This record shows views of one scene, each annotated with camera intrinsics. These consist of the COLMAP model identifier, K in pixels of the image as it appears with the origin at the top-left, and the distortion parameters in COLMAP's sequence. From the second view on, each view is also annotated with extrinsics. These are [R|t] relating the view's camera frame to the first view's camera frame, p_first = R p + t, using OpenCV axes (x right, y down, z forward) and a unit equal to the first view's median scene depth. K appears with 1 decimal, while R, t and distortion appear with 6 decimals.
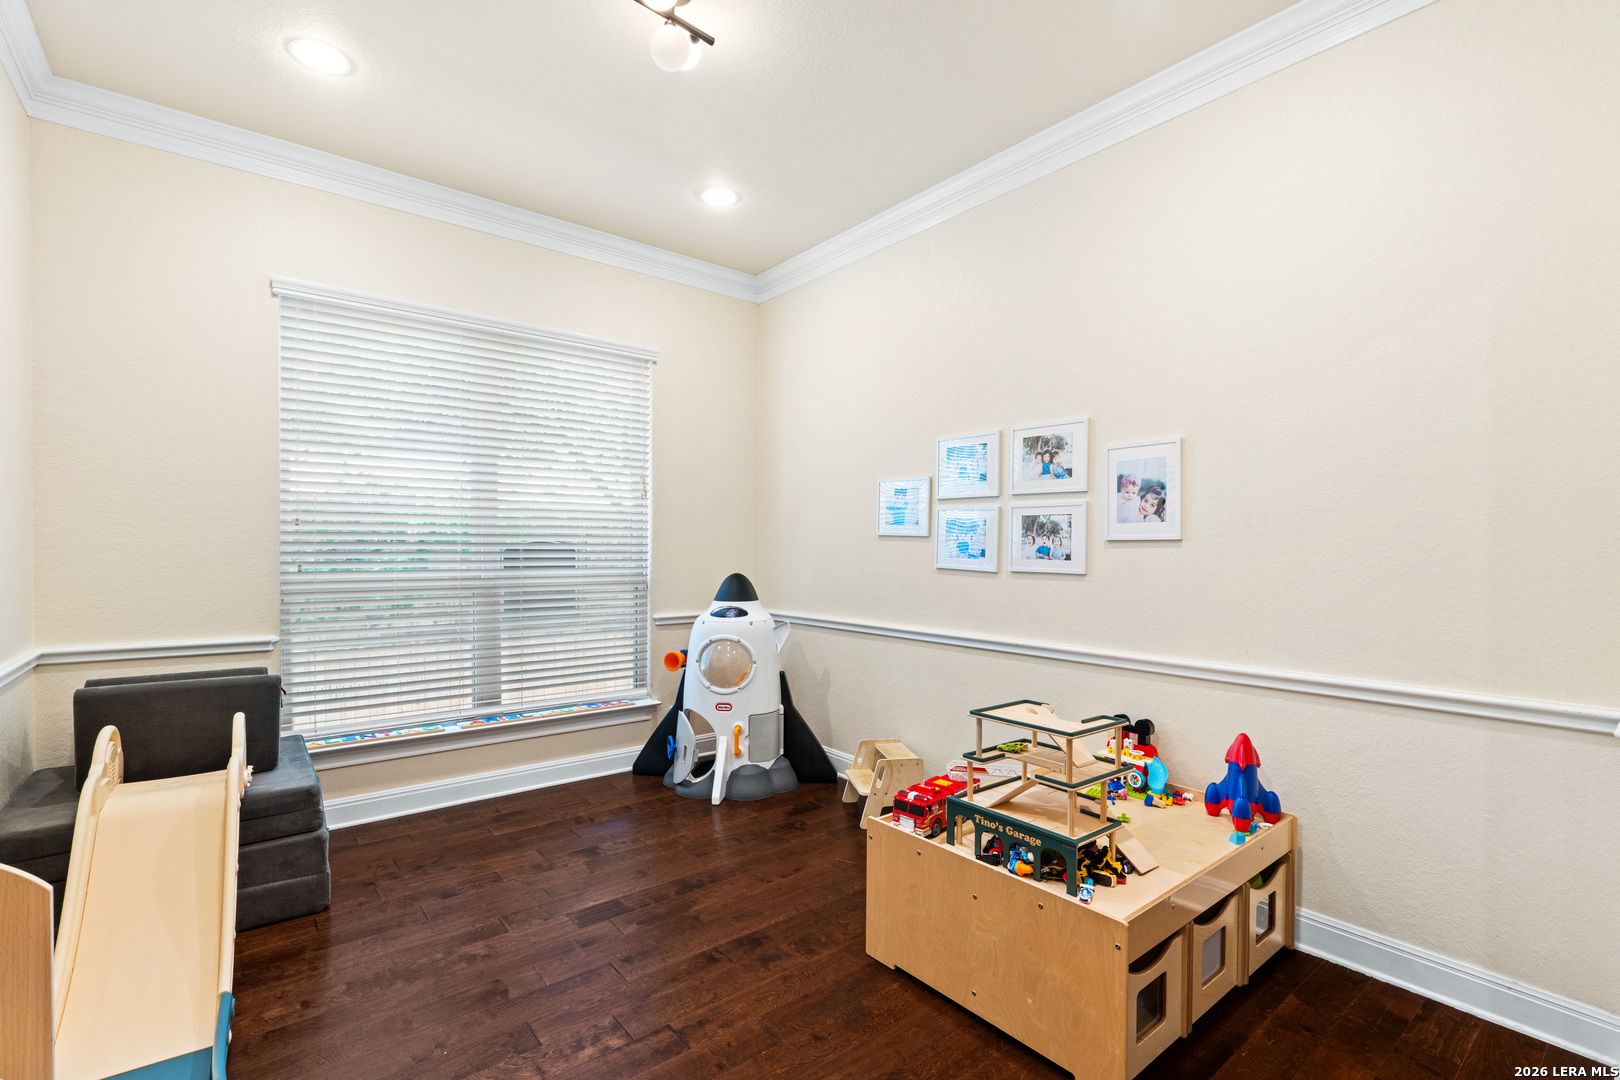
lens RADIAL K [[690.6, 0, 812.7], [0, 690.6, 549.6], [0, 0, 1]] dist [-0.009815, 0.000200]
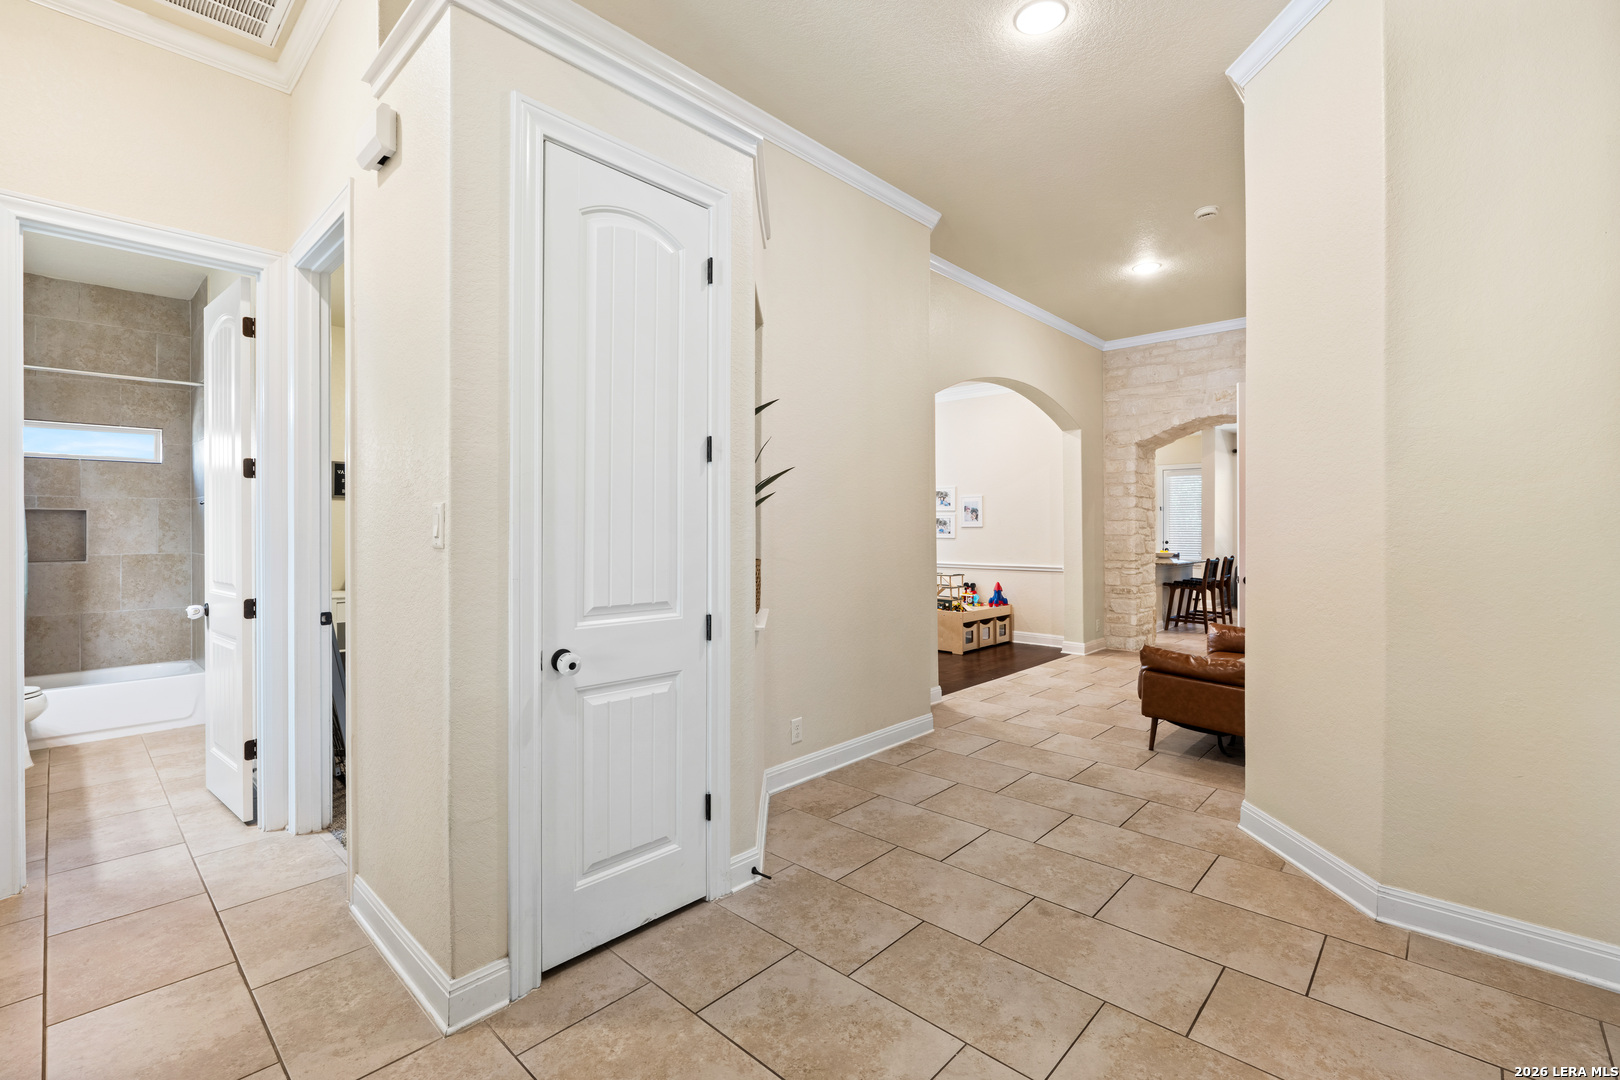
lens RADIAL K [[690.6, 0, 819.1], [0, 690.6, 534.0], [0, 0, 1]] dist [-0.009815, 0.000200]
pose [[0.986499, -0.012201, 0.163312, -0.755075], [0.011781, 0.999924, 0.003535, -0.000281], [-0.163343, -0.001563, 0.986568, -2.077182]]
